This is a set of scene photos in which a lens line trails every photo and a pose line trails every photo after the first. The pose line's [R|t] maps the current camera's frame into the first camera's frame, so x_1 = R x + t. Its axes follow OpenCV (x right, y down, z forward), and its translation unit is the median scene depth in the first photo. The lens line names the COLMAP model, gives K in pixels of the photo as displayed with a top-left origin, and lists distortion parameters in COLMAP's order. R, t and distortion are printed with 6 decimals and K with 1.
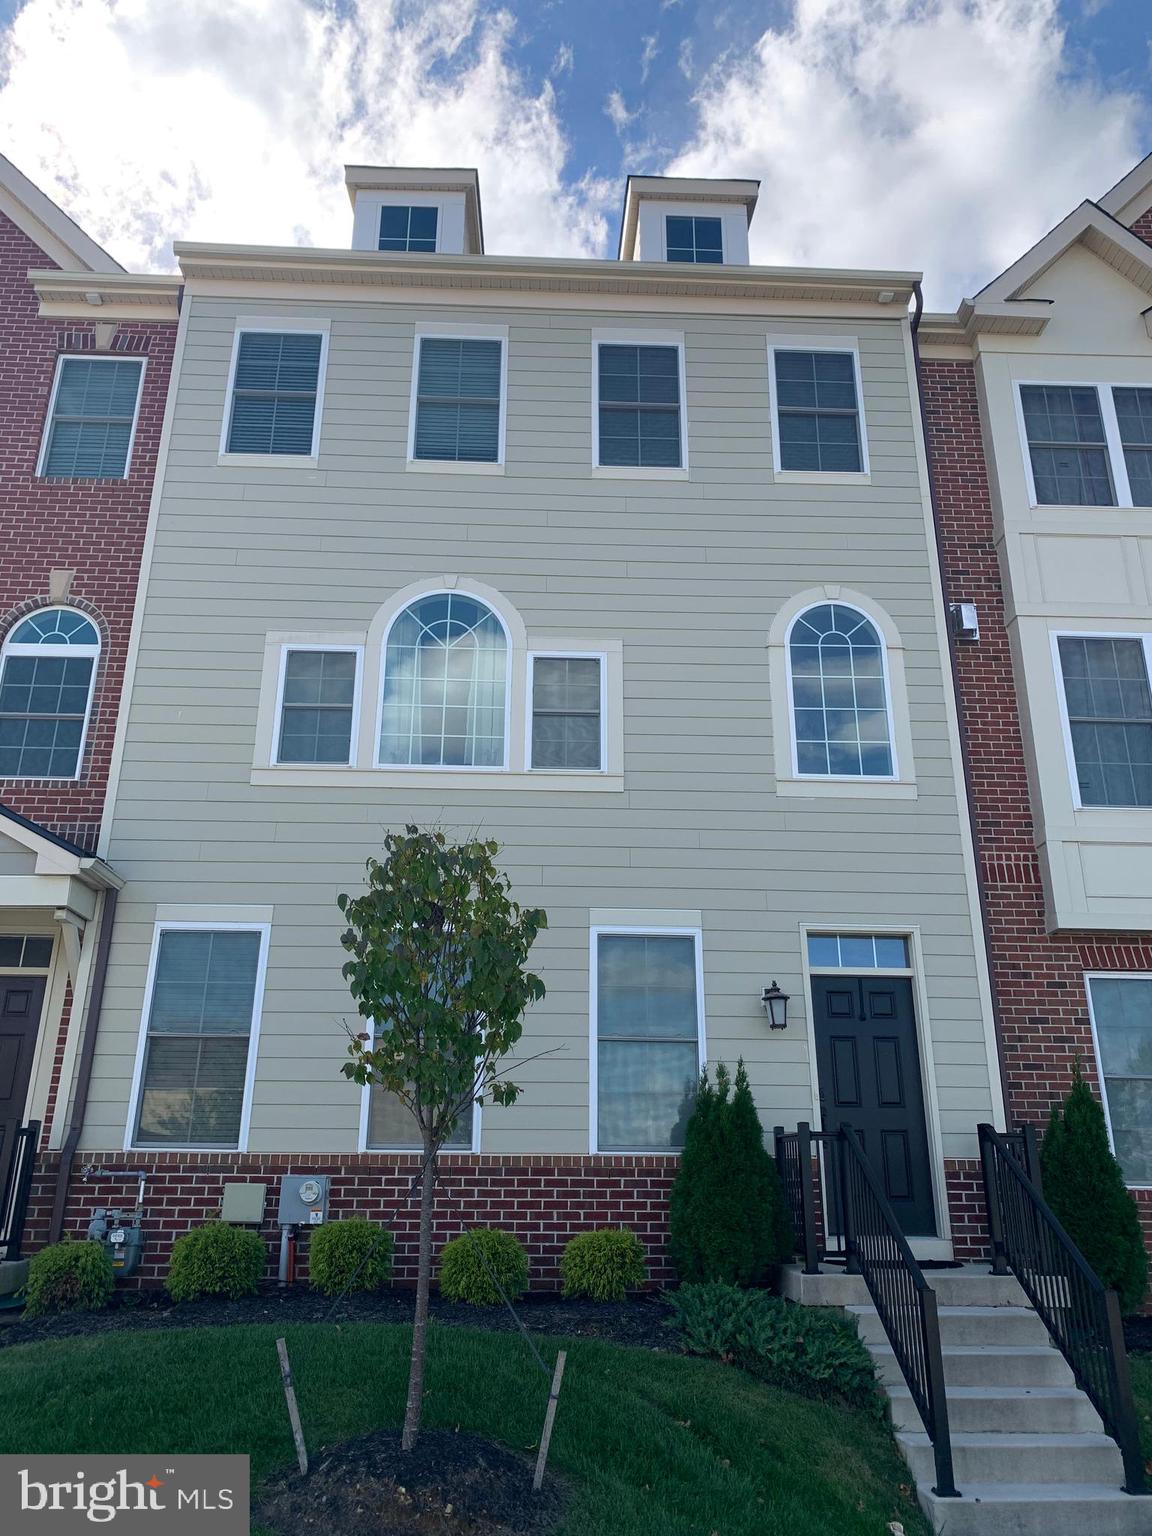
lens RADIAL K [[1163.7, 0, 576.7], [0, 1163.7, 778.4], [0, 0, 1]] dist [0.027254, -0.030089]
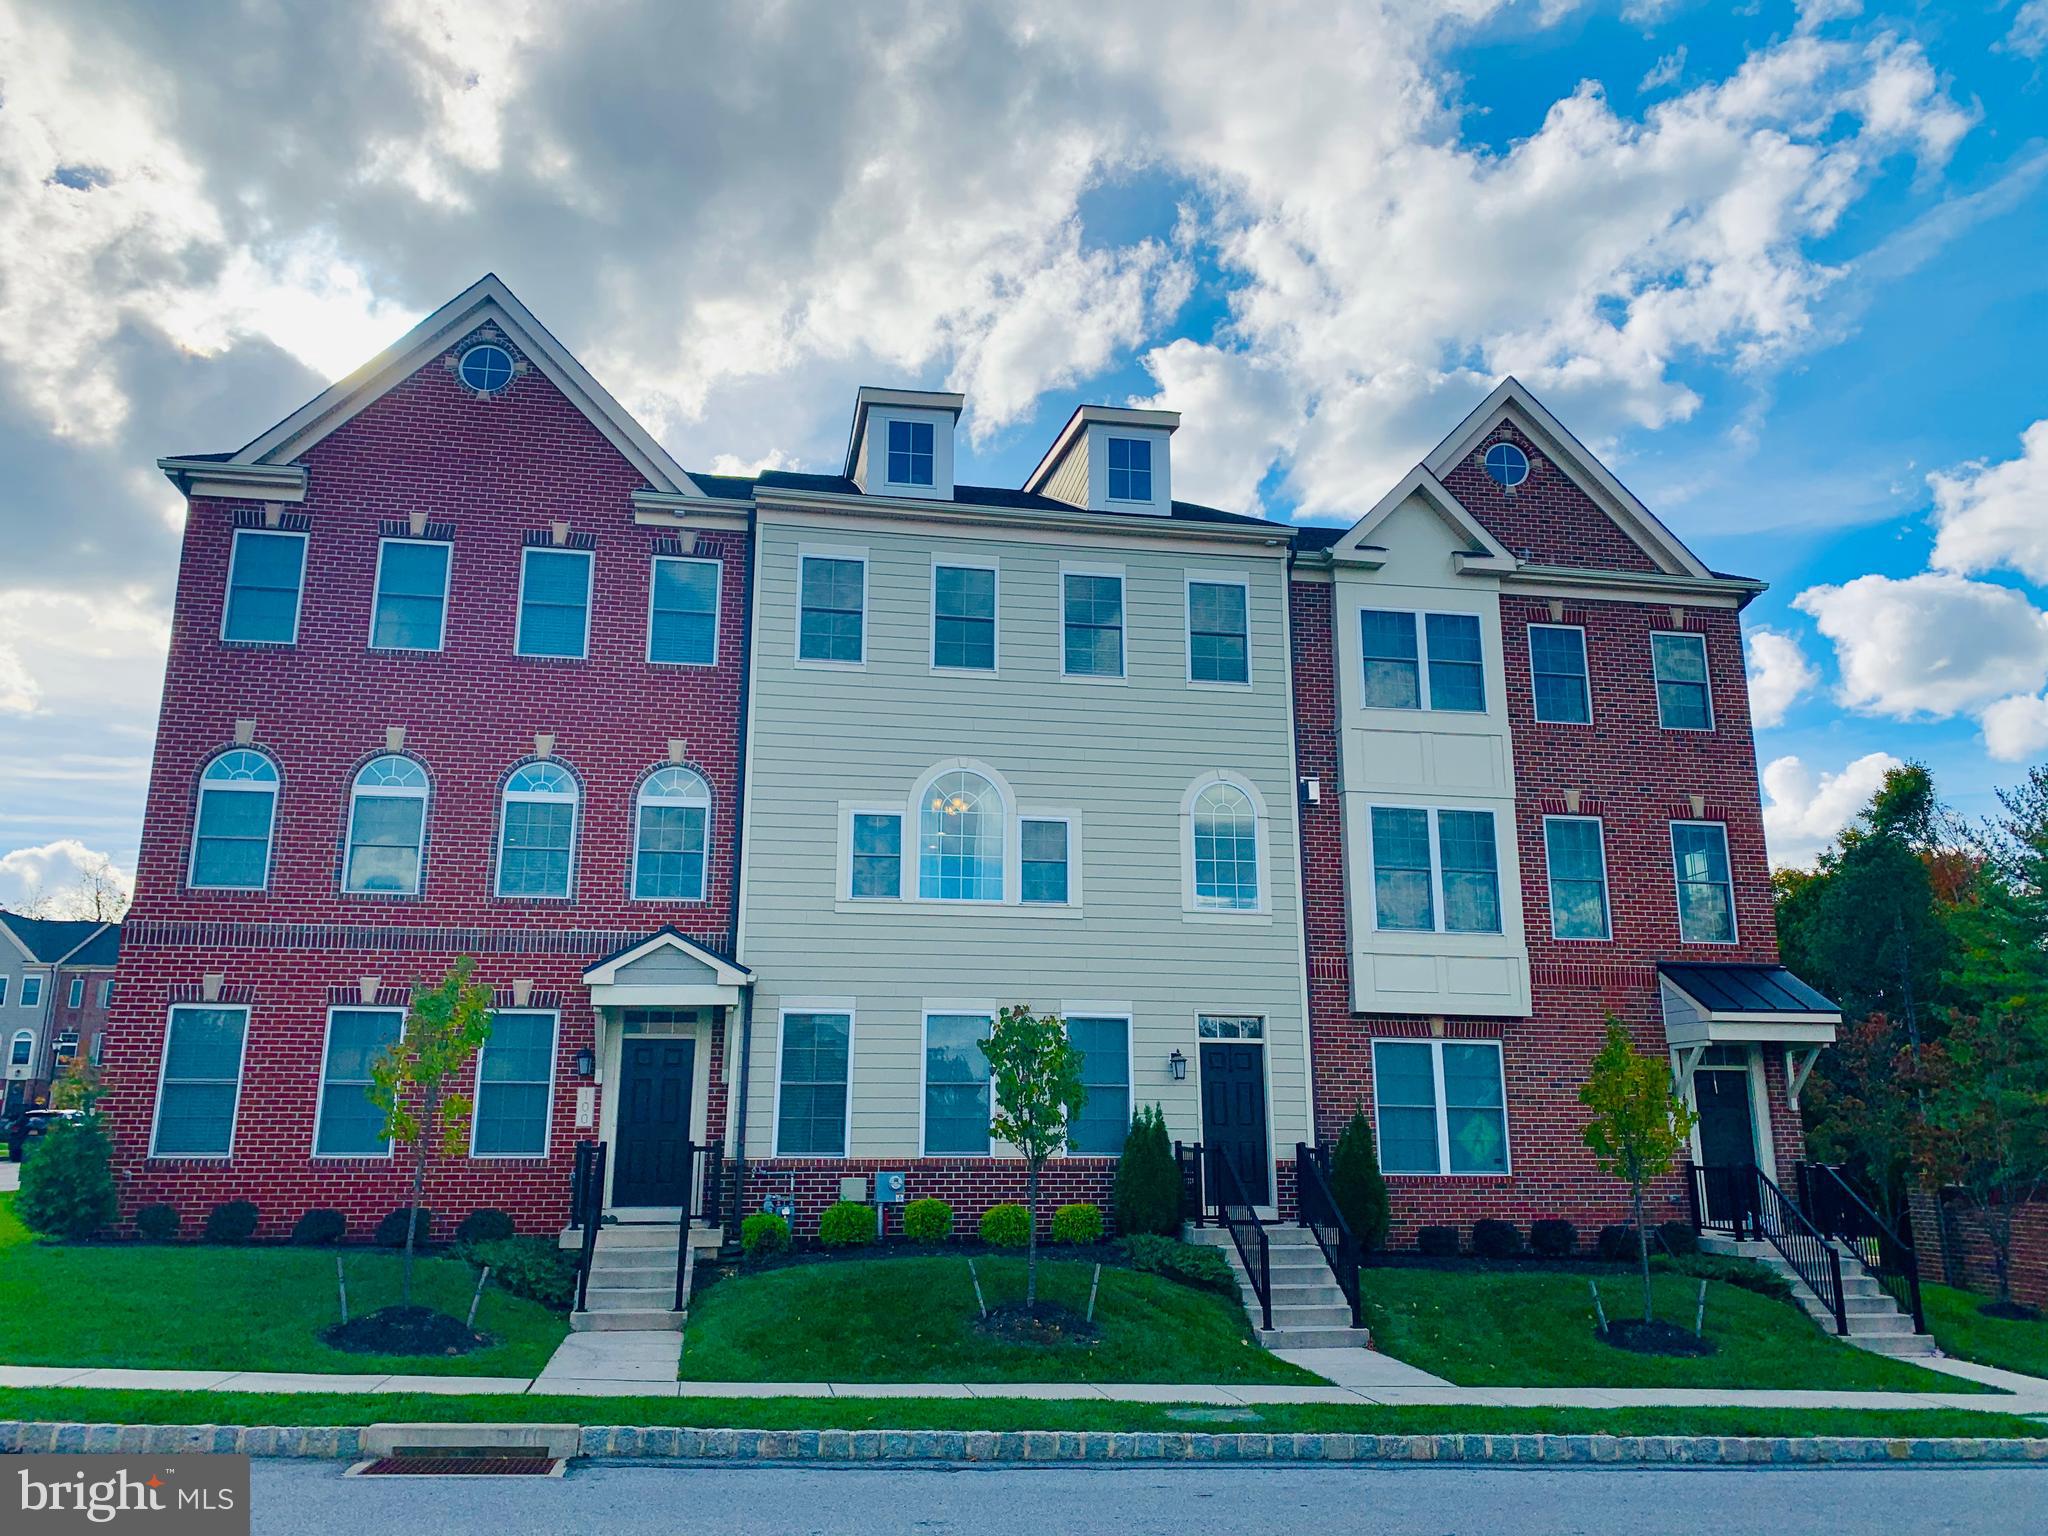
lens RADIAL K [[1551.6, 0, 1020.7], [0, 1551.6, 760.0], [0, 0, 1]] dist [0.027254, -0.030089]
pose [[0.991158, 0.027742, 0.129752, -0.327262], [-0.041210, 0.993901, 0.102291, -0.424483], [-0.126123, -0.106734, 0.986256, -1.009345]]
